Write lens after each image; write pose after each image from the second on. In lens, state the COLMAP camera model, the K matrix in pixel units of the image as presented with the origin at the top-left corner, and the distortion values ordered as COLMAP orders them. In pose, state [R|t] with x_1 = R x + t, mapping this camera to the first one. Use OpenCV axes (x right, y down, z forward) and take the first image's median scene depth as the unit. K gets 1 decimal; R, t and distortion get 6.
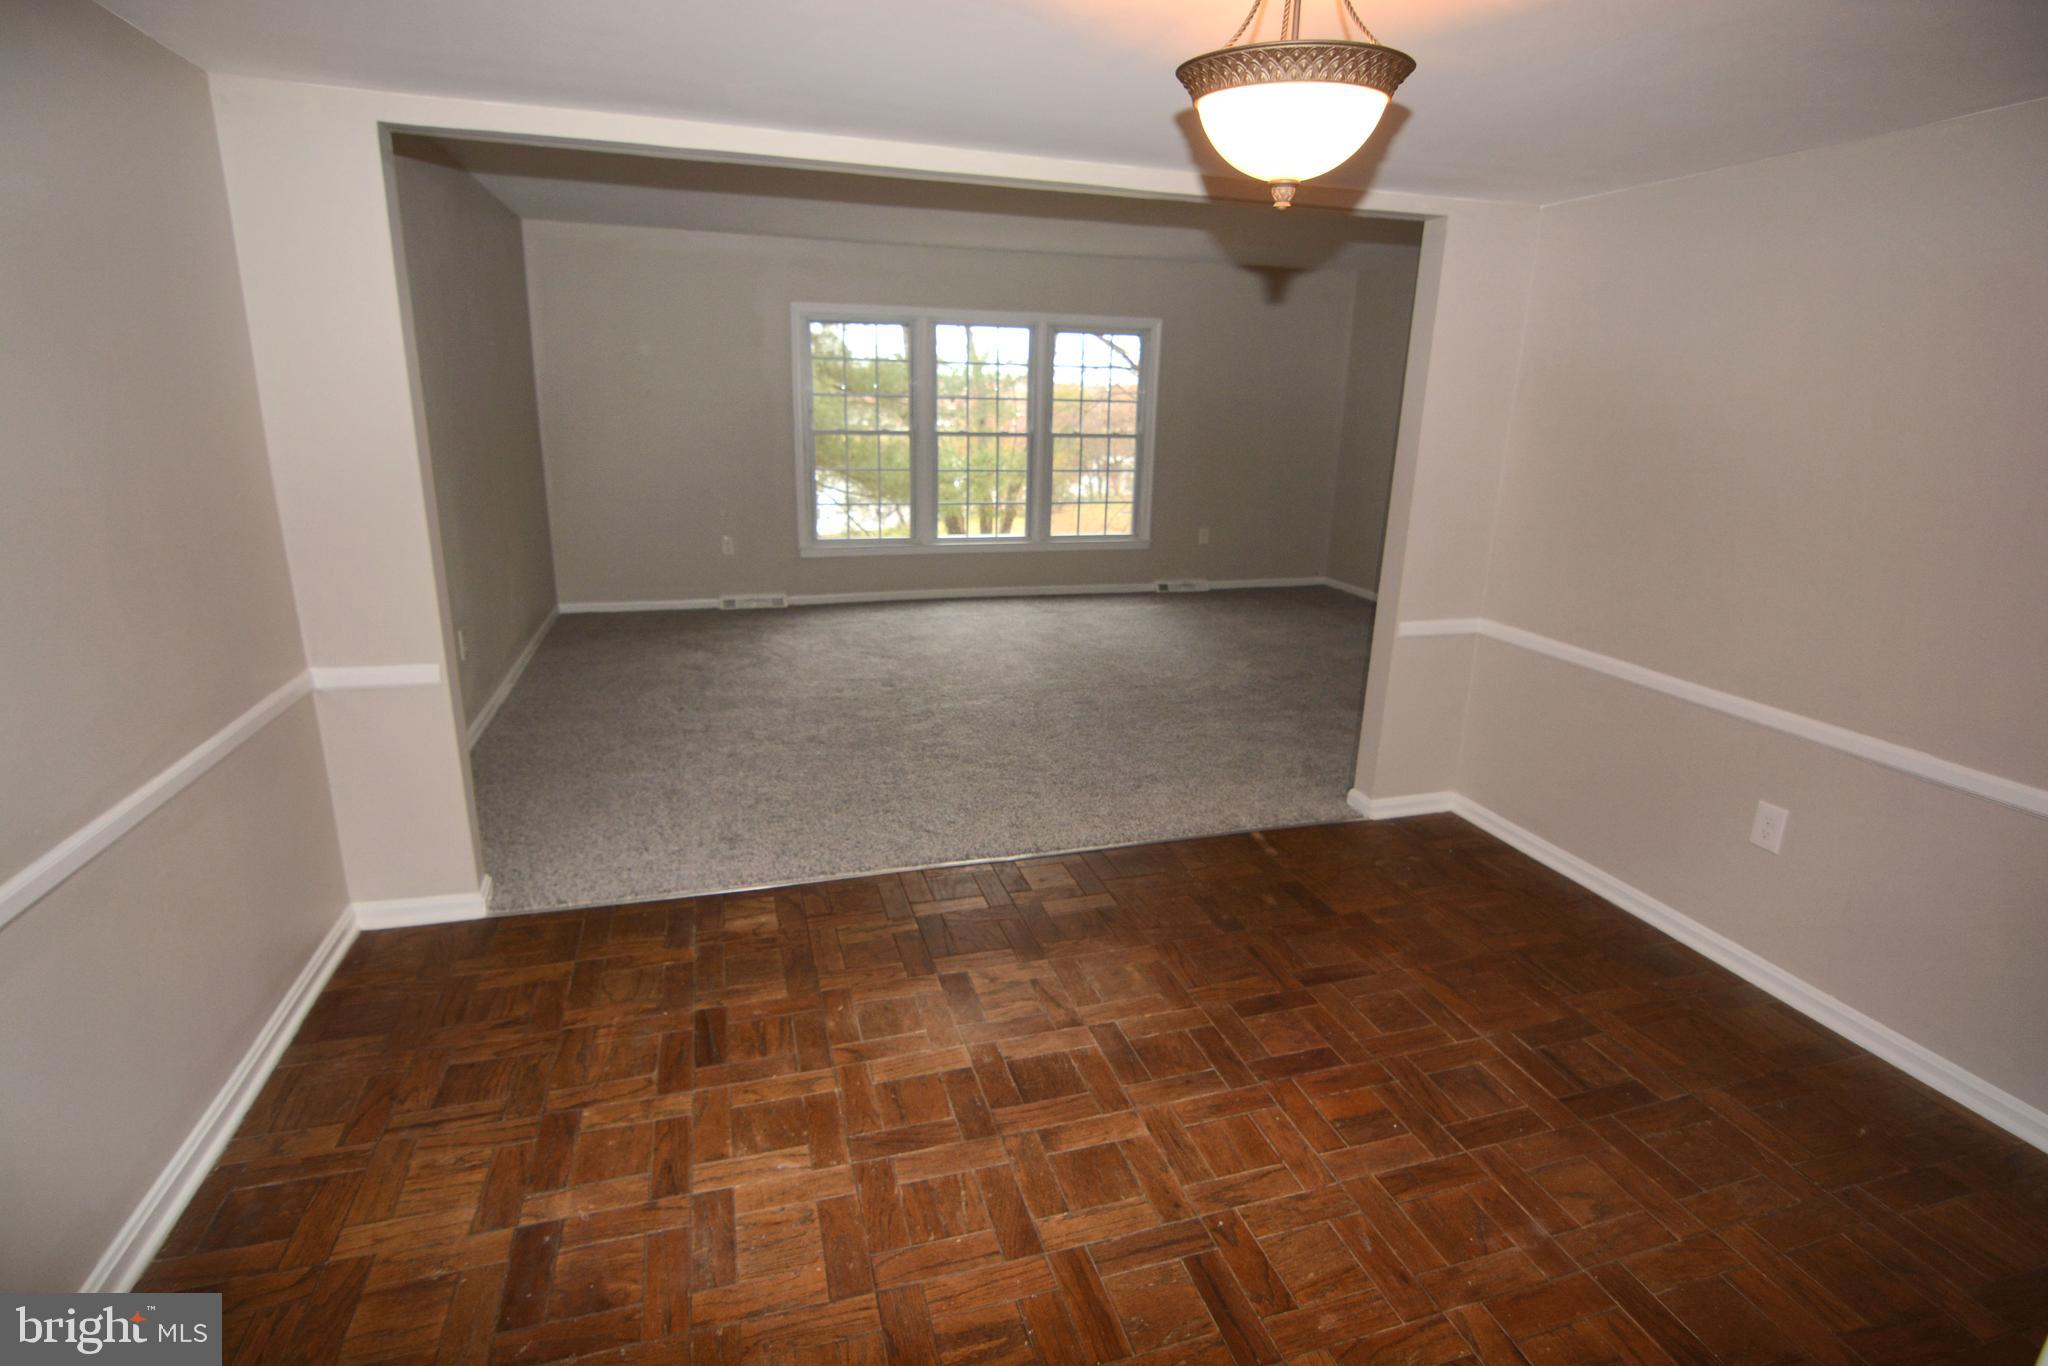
lens RADIAL K [[996.8, 0, 1019.3], [0, 996.8, 684.2], [0, 0, 1]] dist [-0.031198, 0.009061]
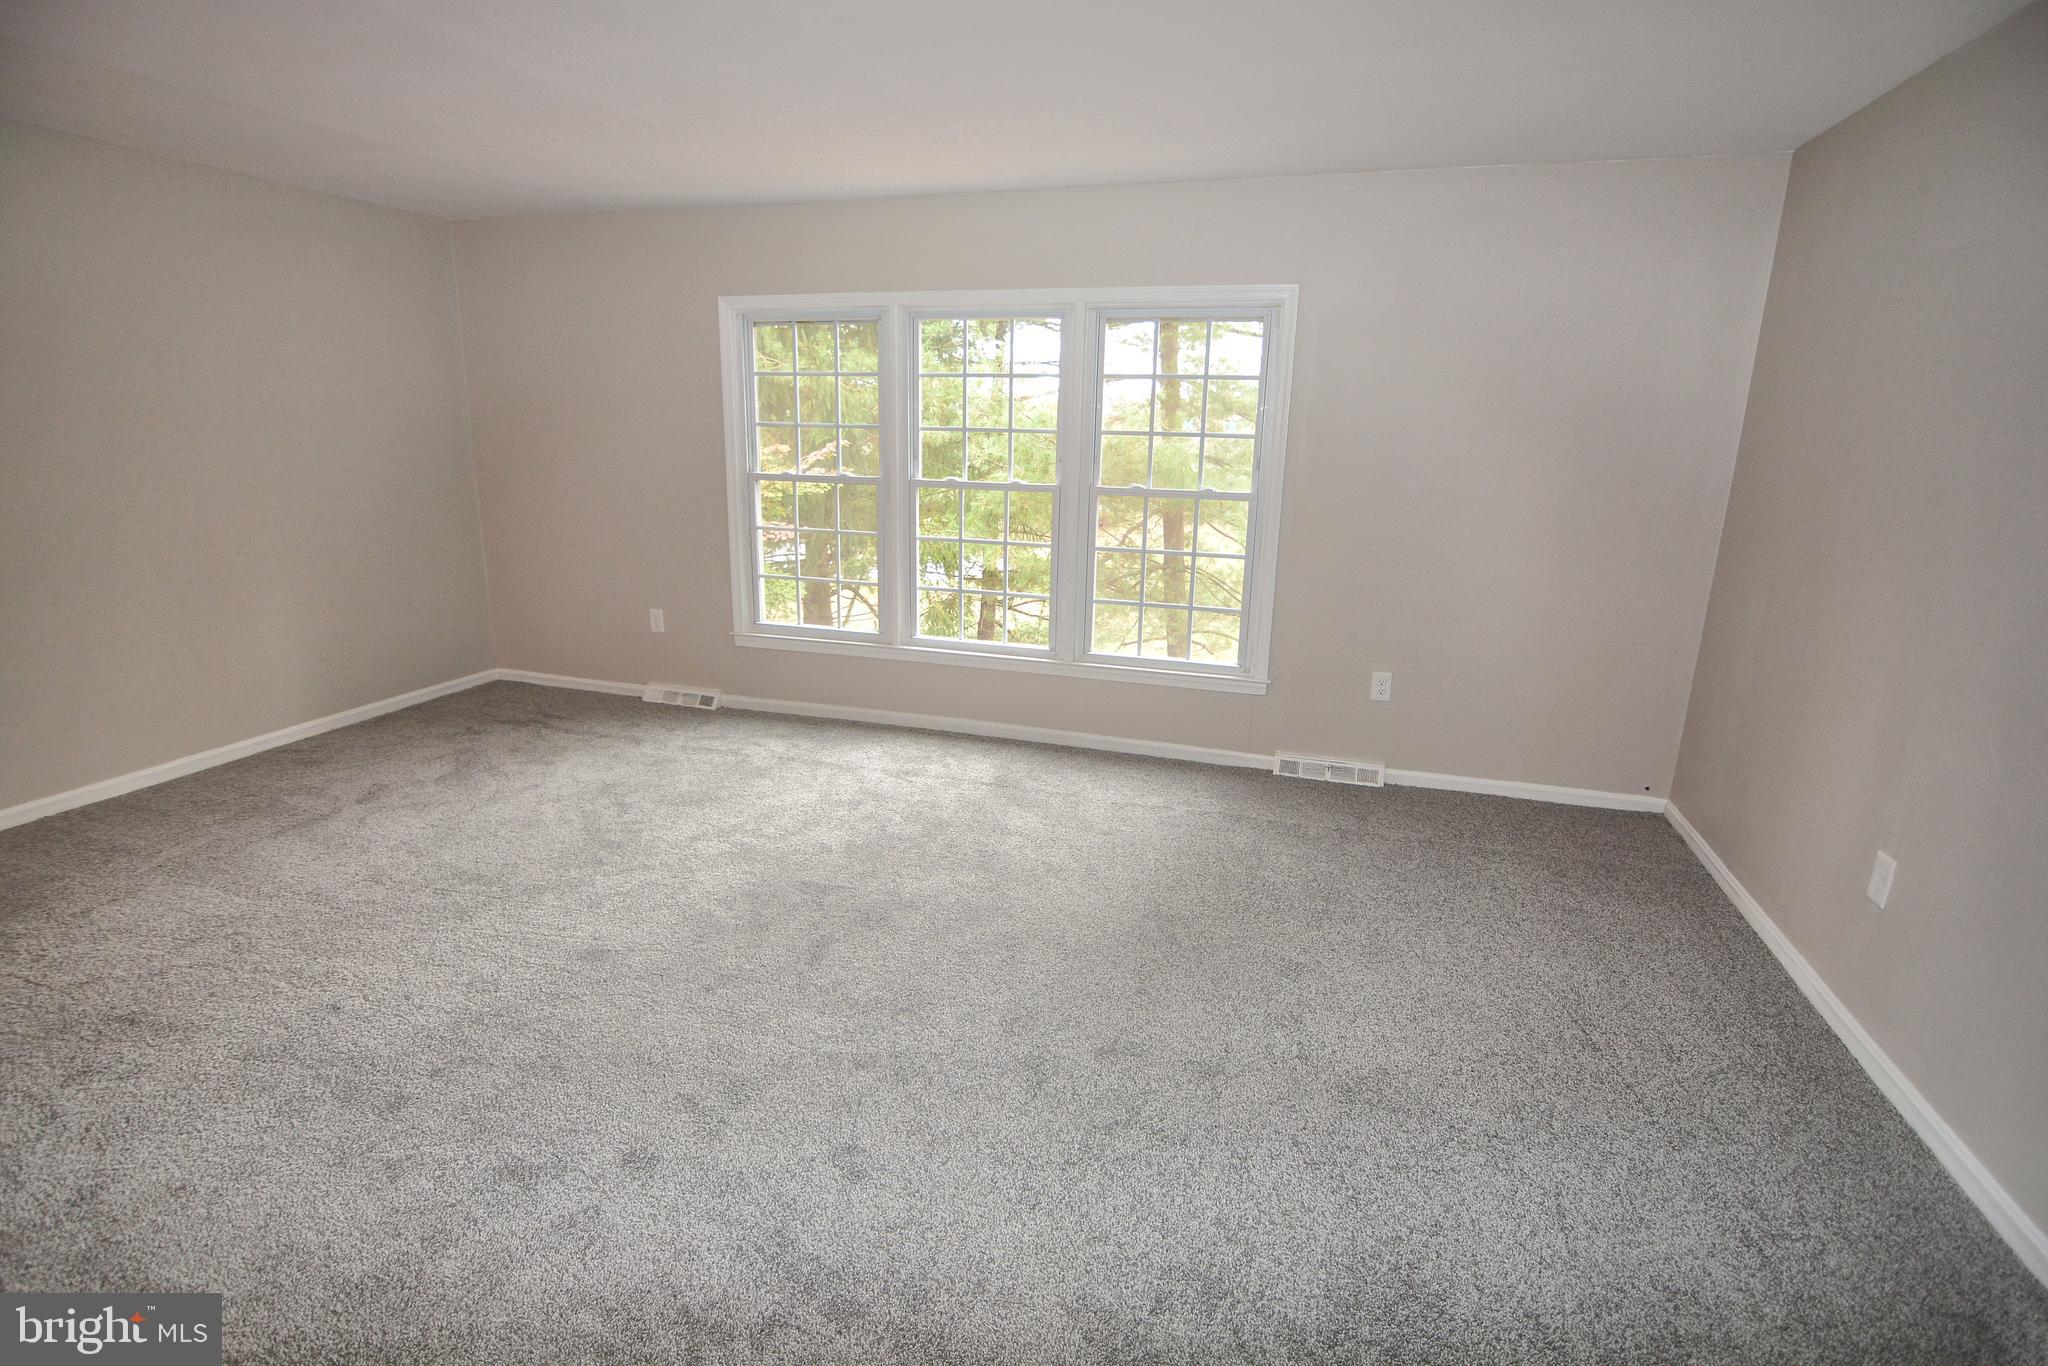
lens RADIAL K [[996.8, 0, 1021.7], [0, 996.8, 680.1], [0, 0, 1]] dist [-0.031198, 0.009061]
pose [[0.831100, 0.137430, -0.538875, 0.940519], [-0.159348, 0.987204, 0.006008, -0.373785], [0.532805, 0.080876, 0.842364, 1.332935]]
